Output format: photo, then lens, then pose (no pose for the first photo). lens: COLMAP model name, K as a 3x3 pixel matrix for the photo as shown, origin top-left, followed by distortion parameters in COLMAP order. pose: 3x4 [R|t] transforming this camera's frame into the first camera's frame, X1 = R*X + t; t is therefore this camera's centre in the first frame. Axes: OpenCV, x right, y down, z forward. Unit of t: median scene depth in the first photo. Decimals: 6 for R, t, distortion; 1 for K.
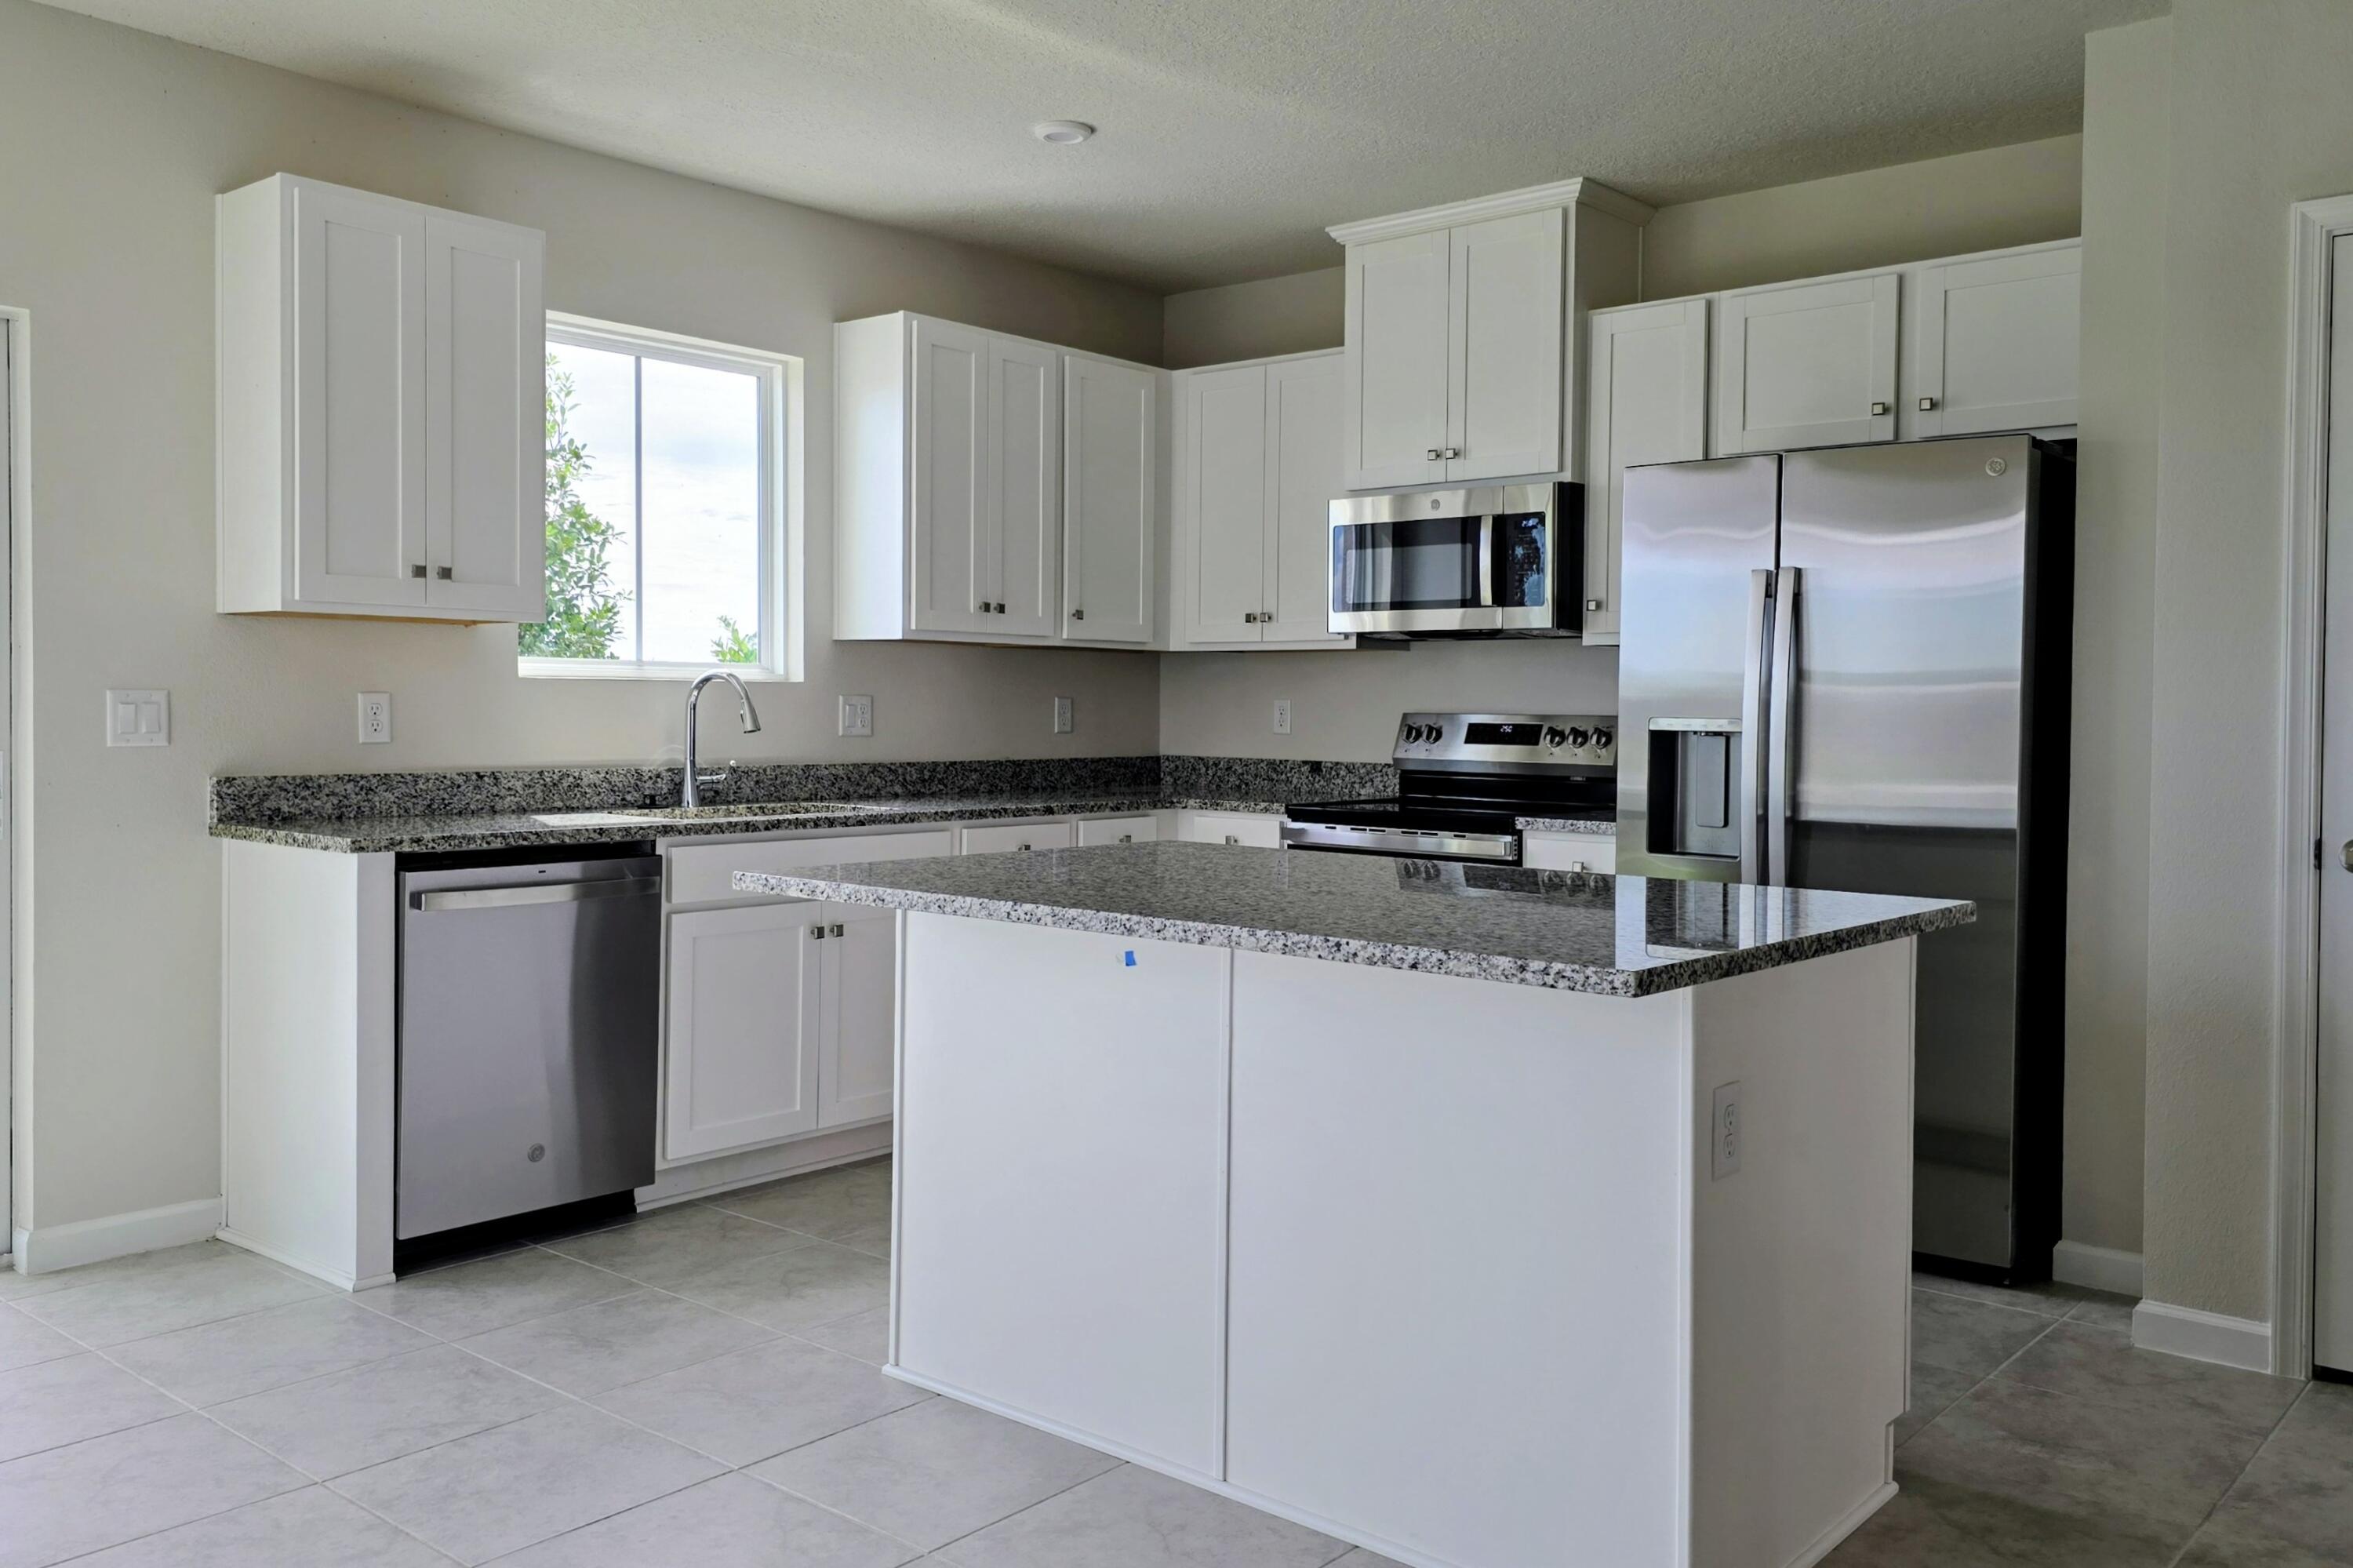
lens RADIAL K [[1935.1, 0, 1188.2], [0, 1935.1, 775.3], [0, 0, 1]] dist [0.085060, -0.097012]
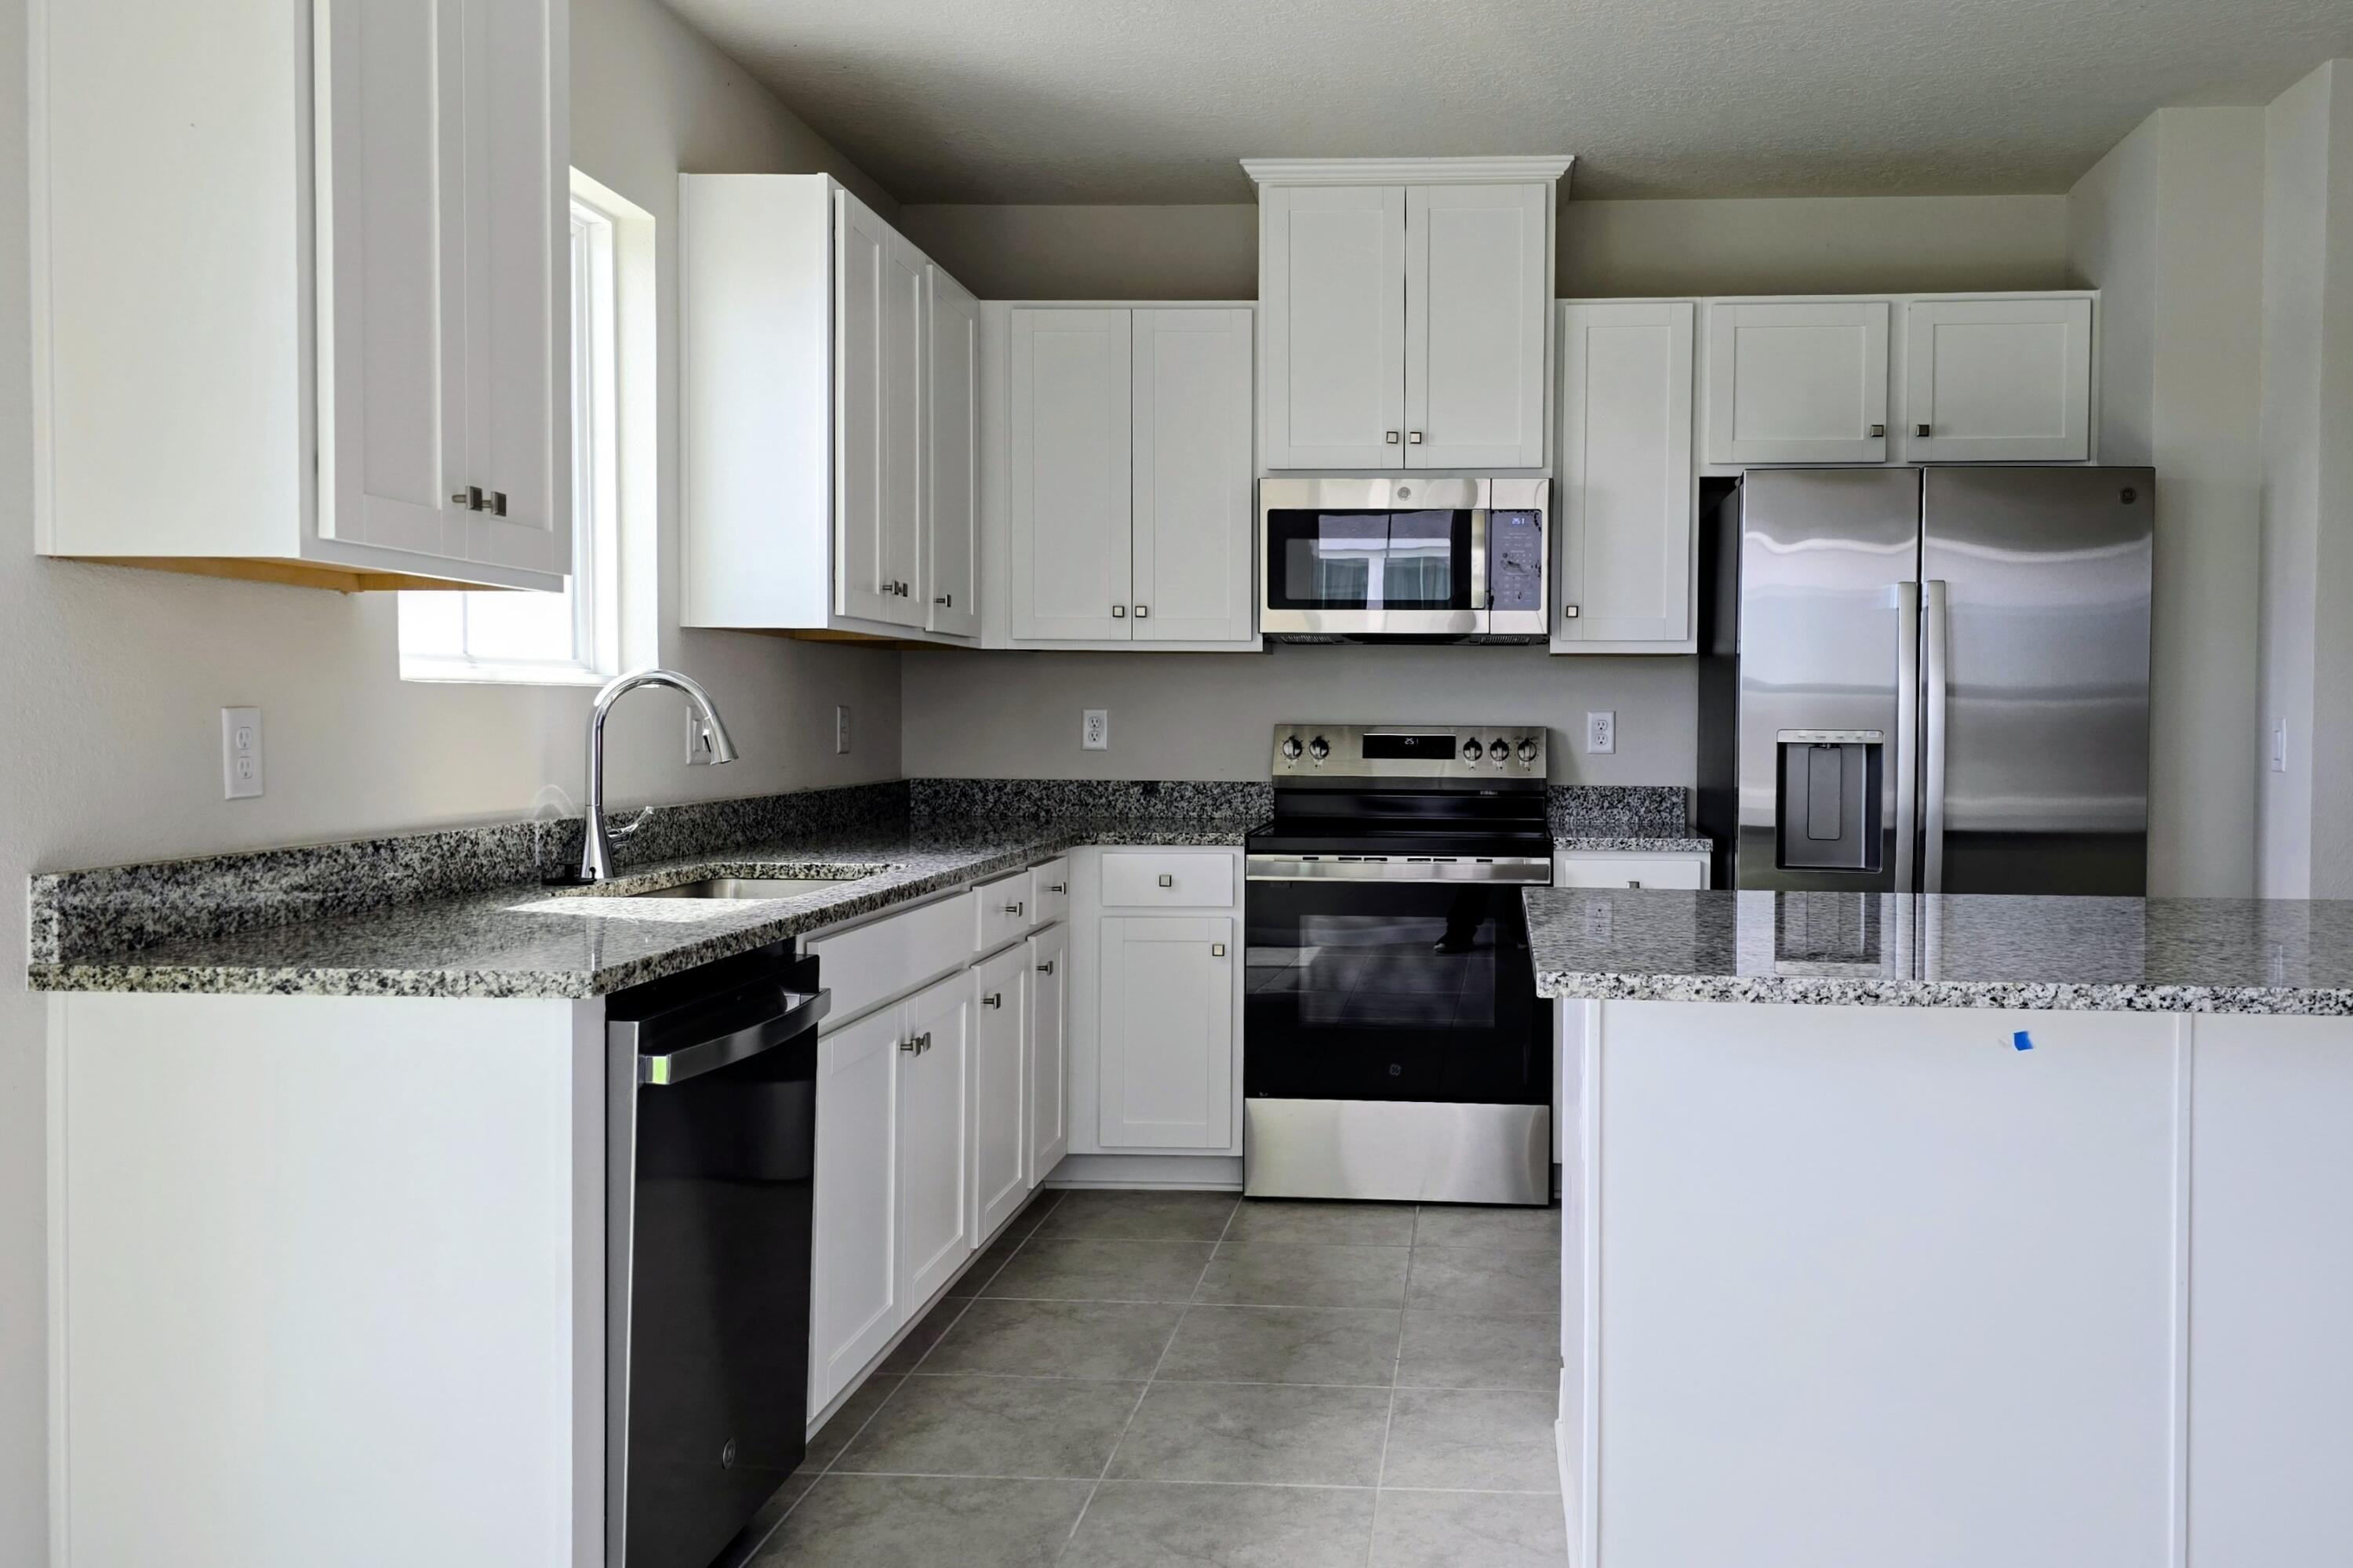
lens RADIAL K [[1935.1, 0, 1188.2], [0, 1935.1, 775.3], [0, 0, 1]] dist [0.085060, -0.097012]
pose [[0.784498, -0.024583, 0.619644, -0.519777], [0.023169, 0.999678, 0.010328, -0.021159], [-0.619698, 0.006254, 0.784815, 0.367157]]
